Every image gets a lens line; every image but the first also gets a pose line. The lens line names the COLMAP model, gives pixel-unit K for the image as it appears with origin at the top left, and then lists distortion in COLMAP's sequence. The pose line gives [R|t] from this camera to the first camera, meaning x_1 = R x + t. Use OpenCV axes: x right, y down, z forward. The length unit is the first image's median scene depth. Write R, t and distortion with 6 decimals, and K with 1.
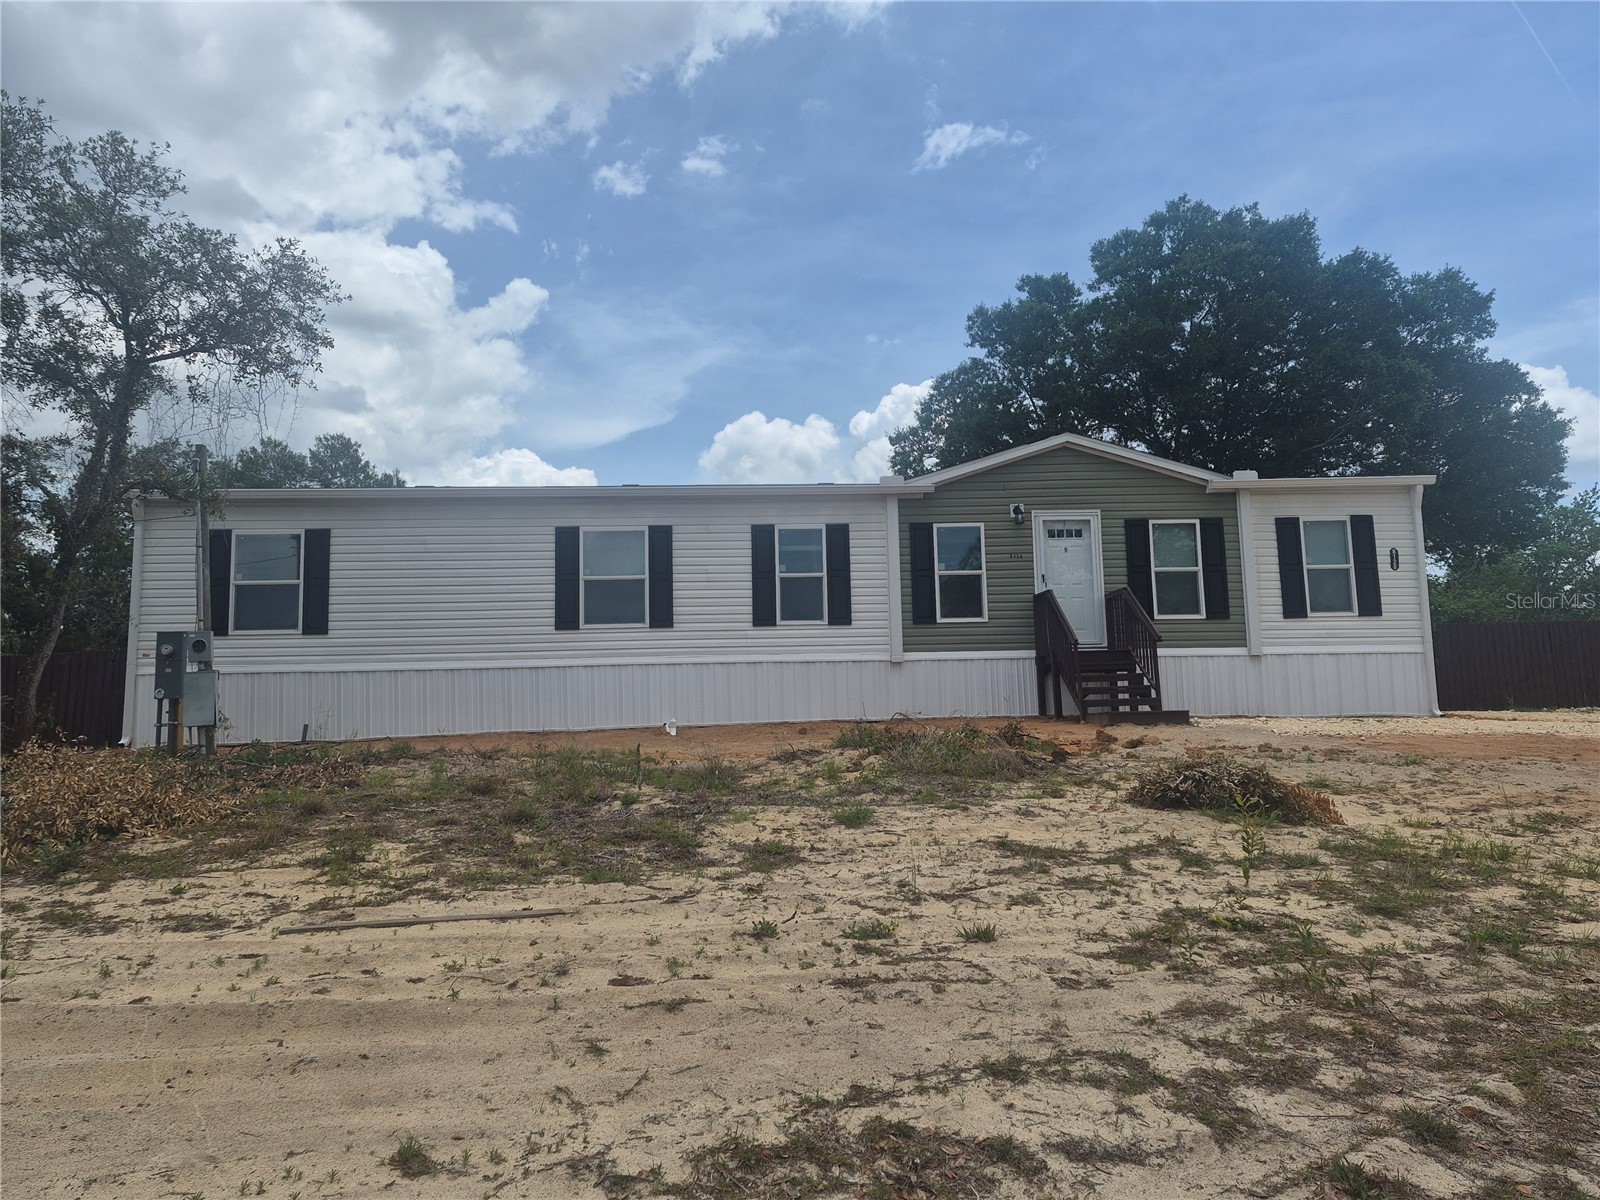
lens RADIAL K [[1127.9, 0, 800.0], [0, 1127.9, 600.0], [0, 0, 1]] dist [0.076665, -0.068738]
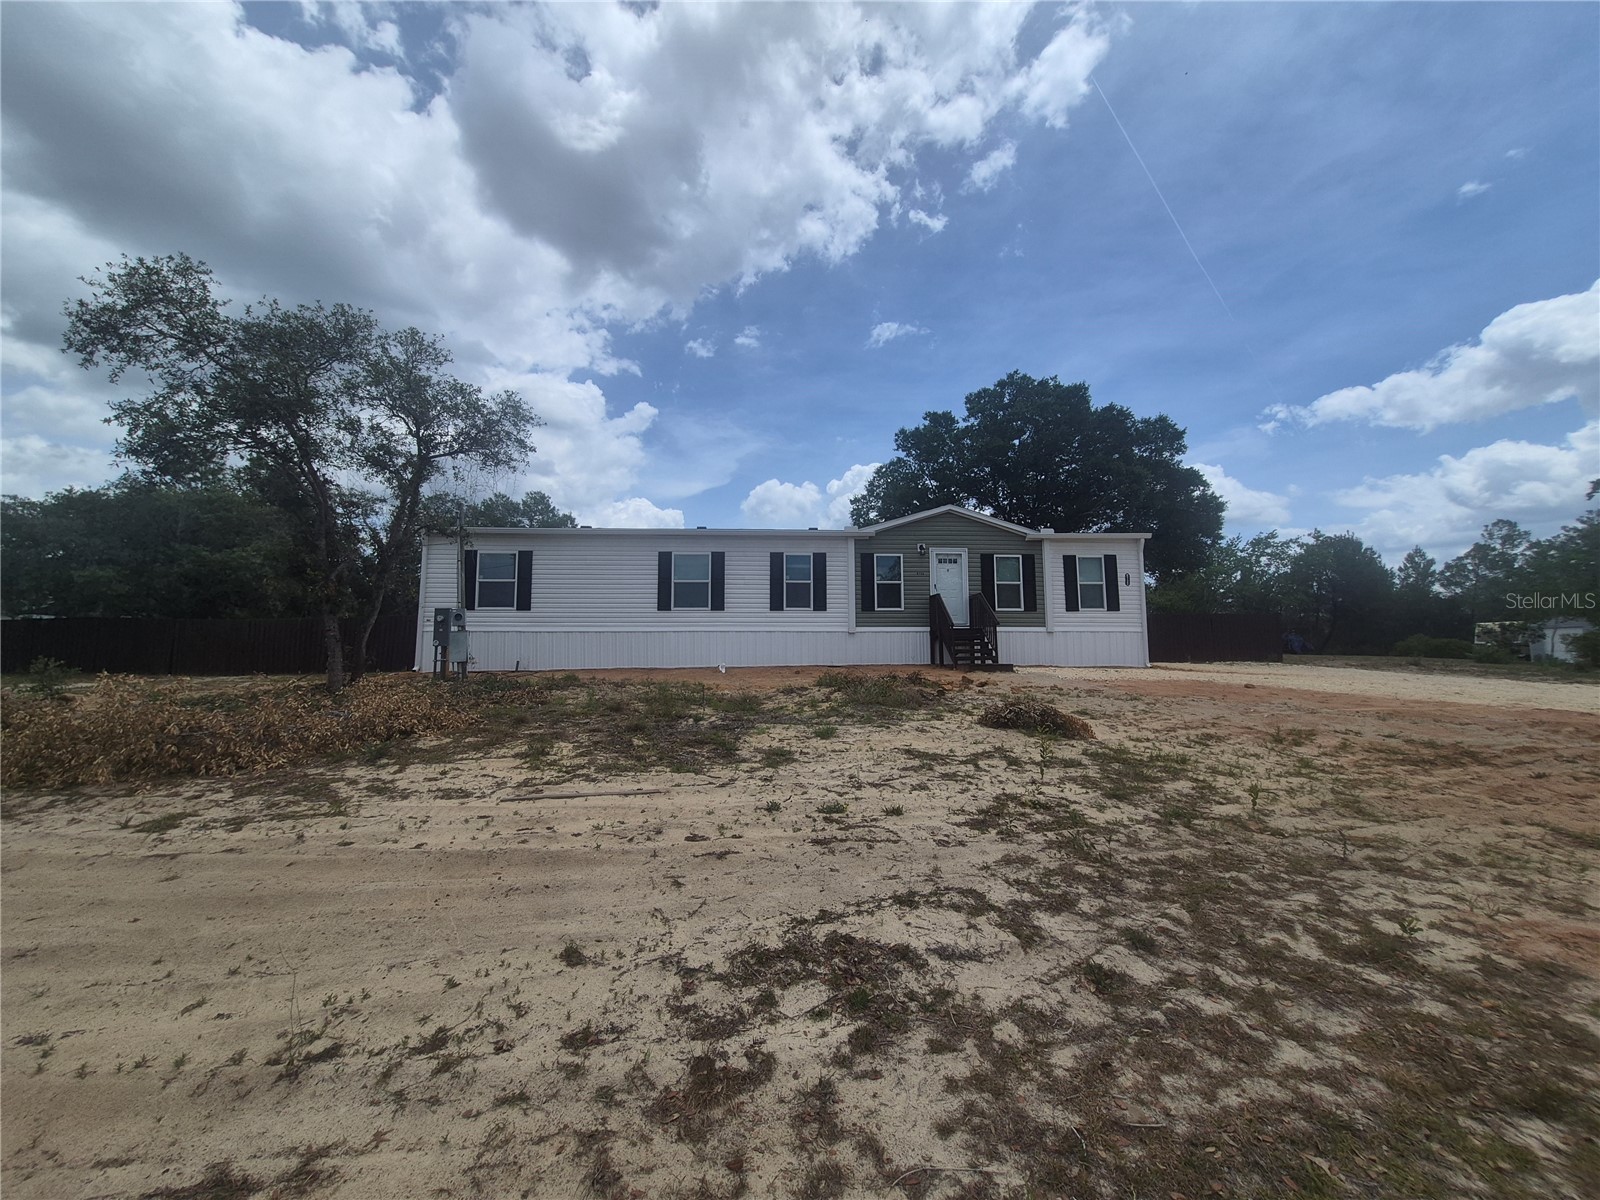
lens RADIAL K [[638.4, 0, 805.6], [0, 638.4, 599.6], [0, 0, 1]] dist [0.001585, 0.021074]
pose [[0.999726, 0.019118, 0.013516, -0.000092], [-0.019378, 0.999626, 0.019320, -0.017916], [-0.013142, -0.019577, 0.999722, 0.002386]]
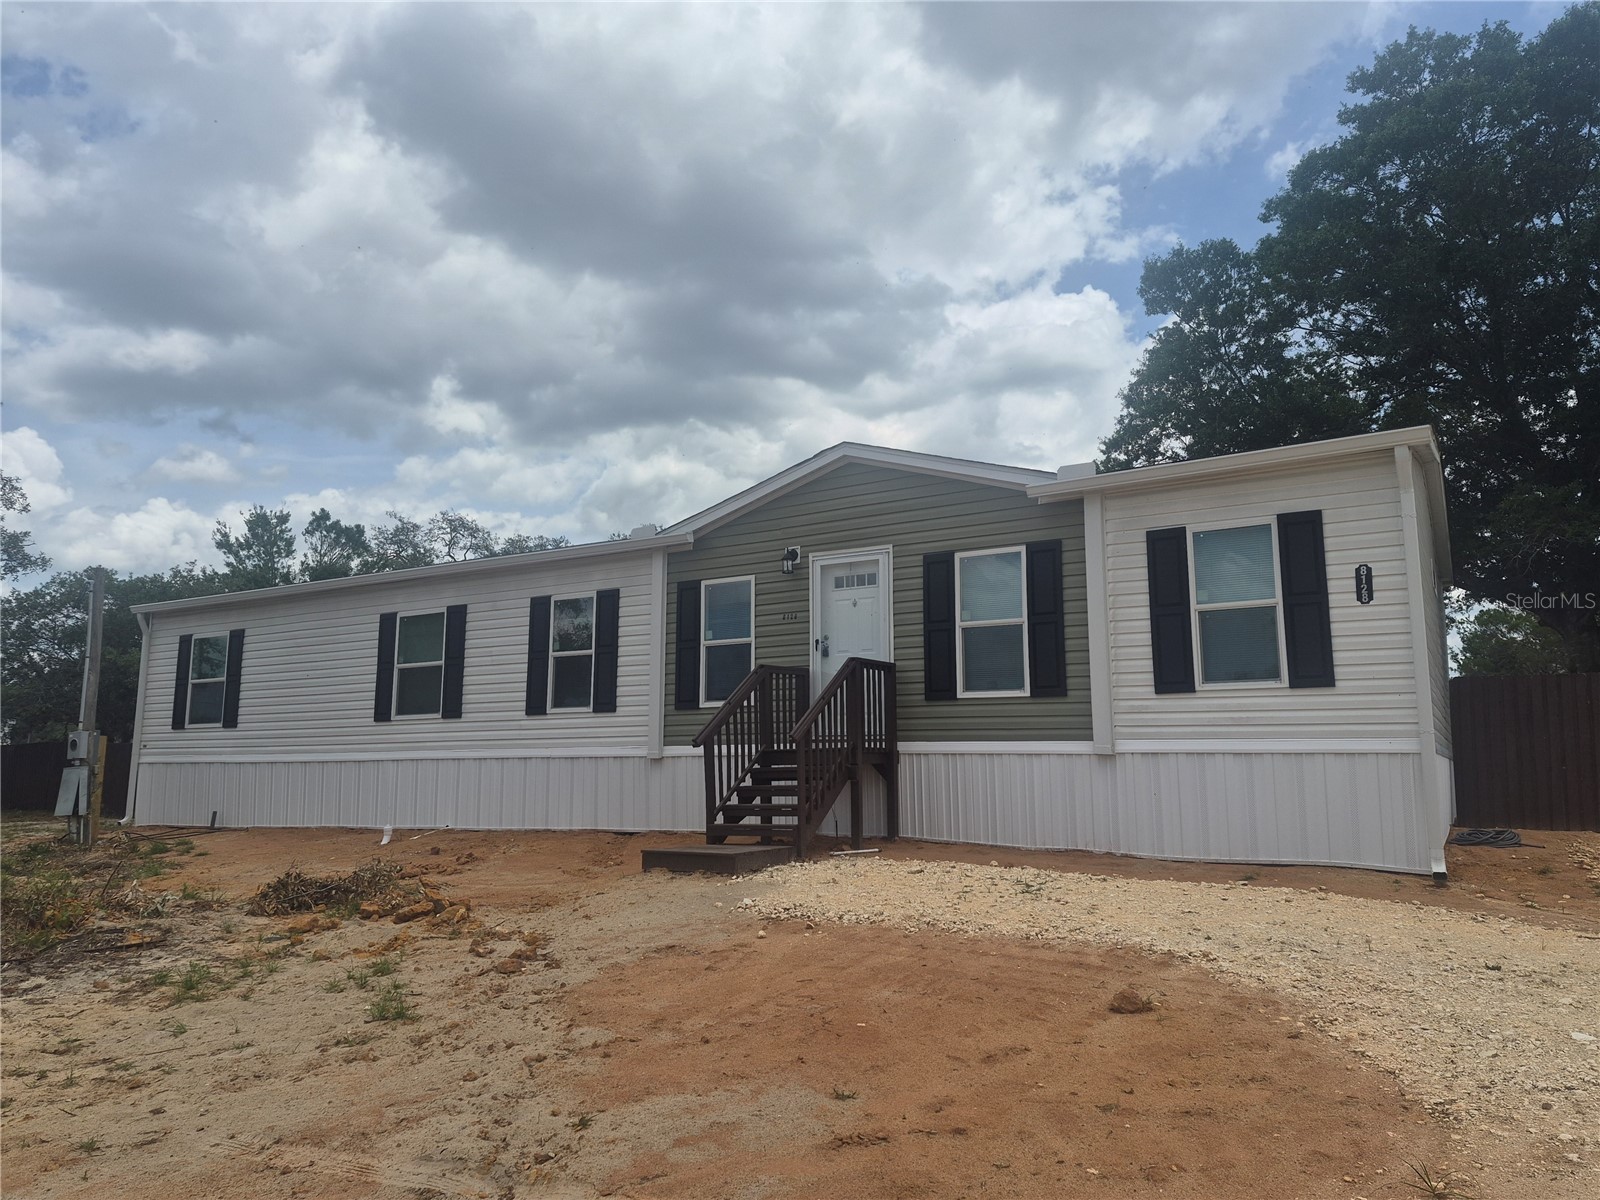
lens RADIAL K [[1127.9, 0, 800.0], [0, 1127.9, 600.0], [0, 0, 1]] dist [0.076665, -0.068738]
pose [[0.824762, -0.063529, -0.561900, 0.794721], [0.051088, 0.997977, -0.037844, -0.027243], [0.563168, 0.002505, 0.826339, 0.498798]]
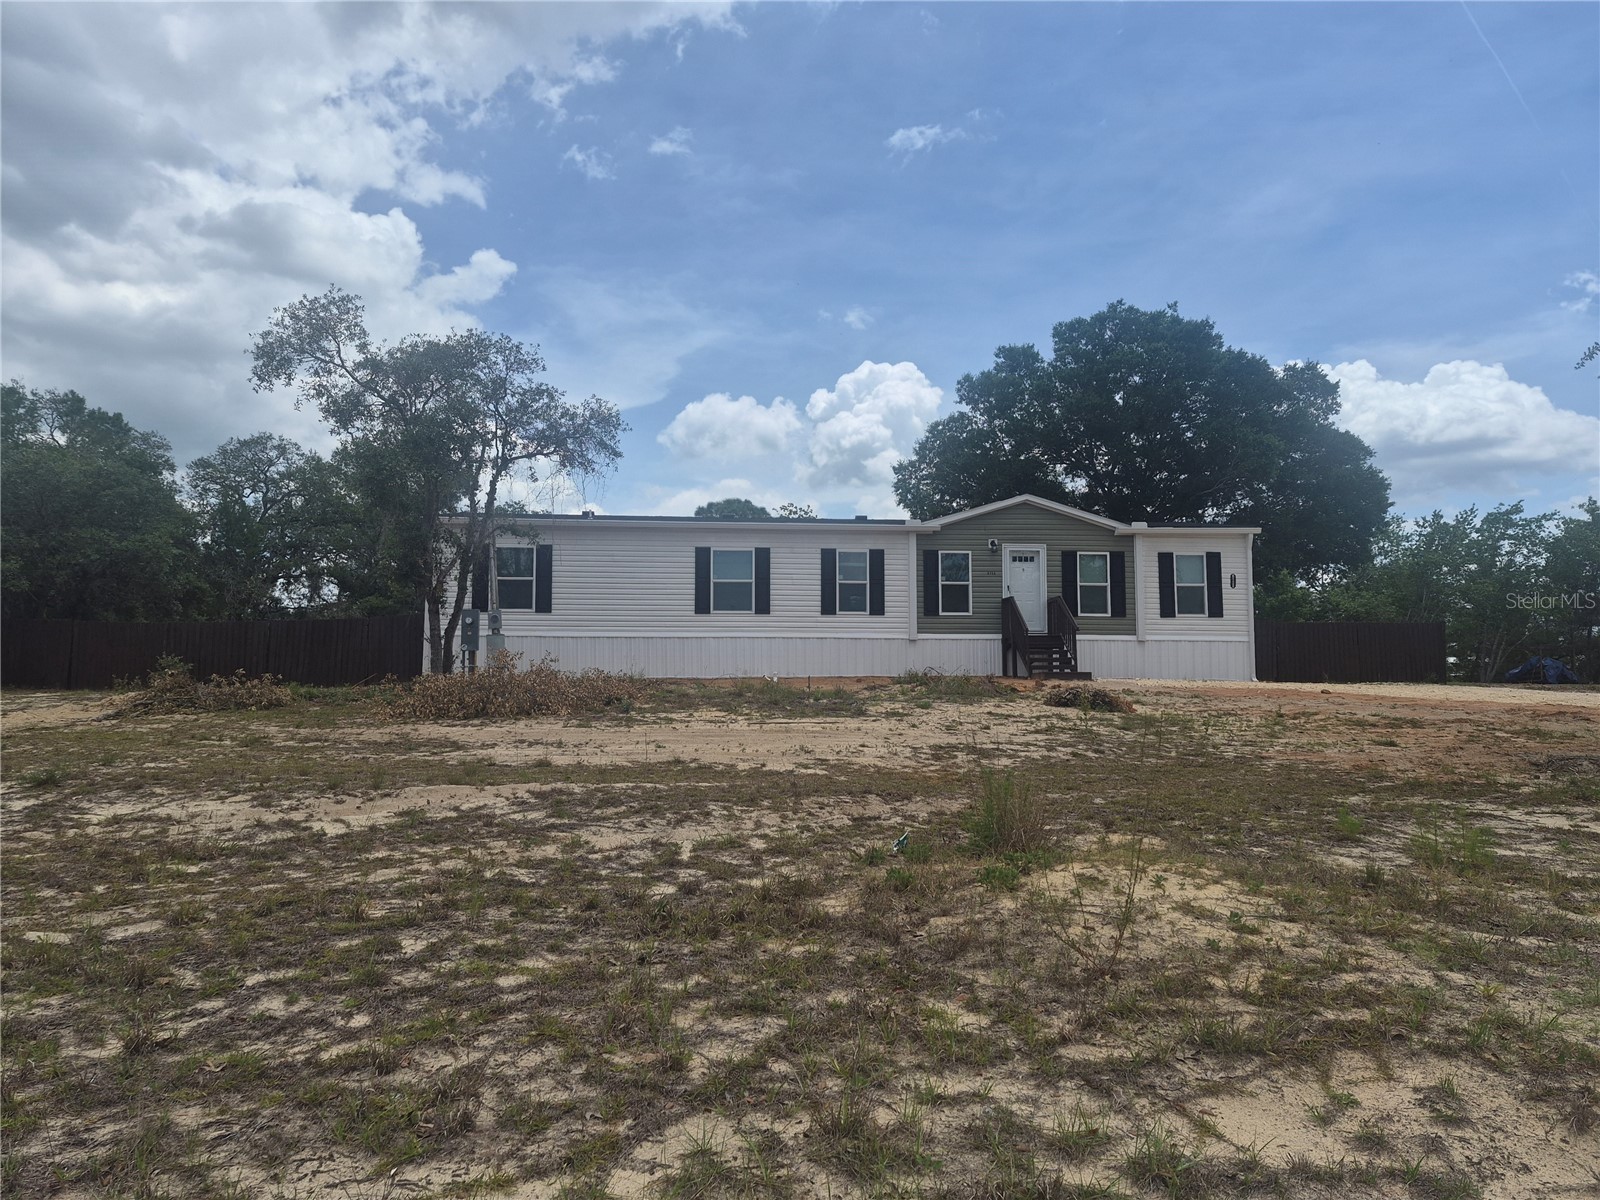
lens RADIAL K [[1126.7, 0, 789.2], [0, 1126.7, 639.2], [0, 0, 1]] dist [0.064410, -0.070557]
pose [[0.999391, 0.023748, 0.025575, -0.156720], [-0.024978, 0.998492, 0.048885, -0.022279], [-0.024376, -0.049494, 0.998477, -0.689666]]
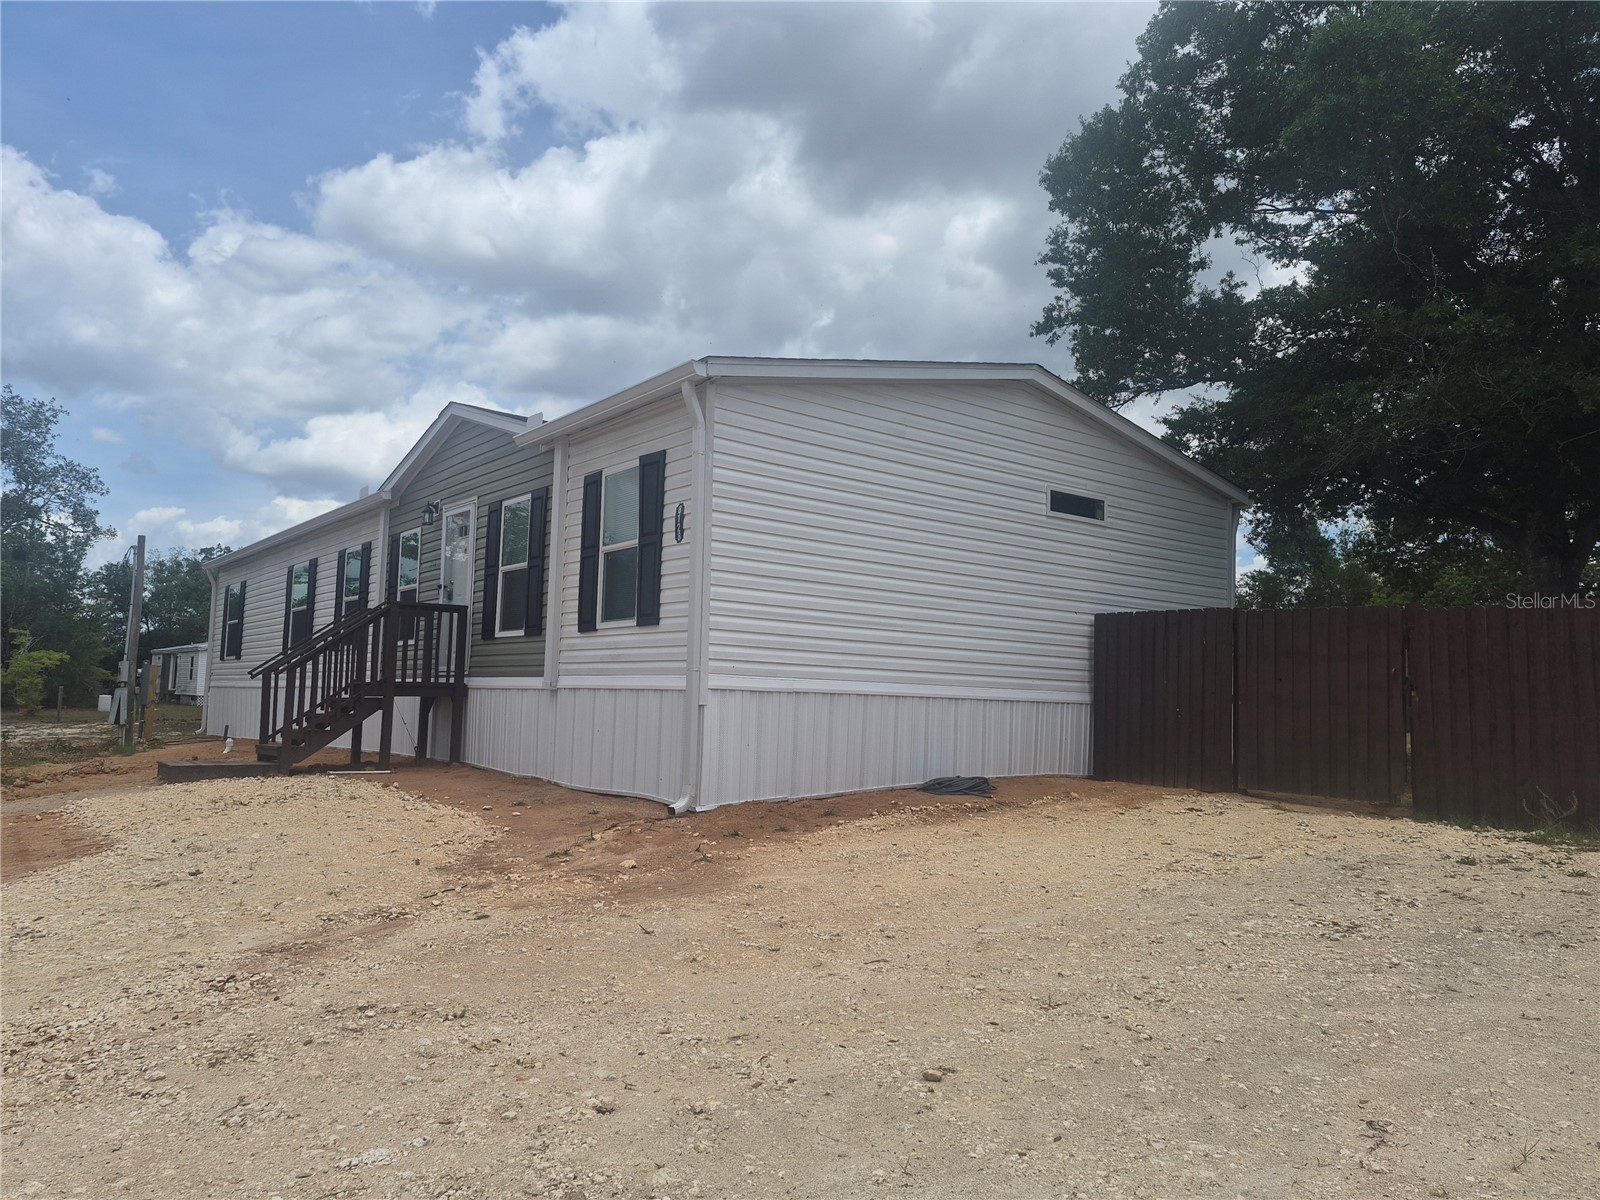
lens RADIAL K [[1126.7, 0, 789.2], [0, 1126.7, 639.2], [0, 0, 1]] dist [0.064410, -0.070557]
pose [[0.575776, -0.012954, -0.817505, 1.318166], [0.065295, 0.997409, 0.030184, 0.010834], [0.814996, -0.070758, 0.575130, 0.944767]]
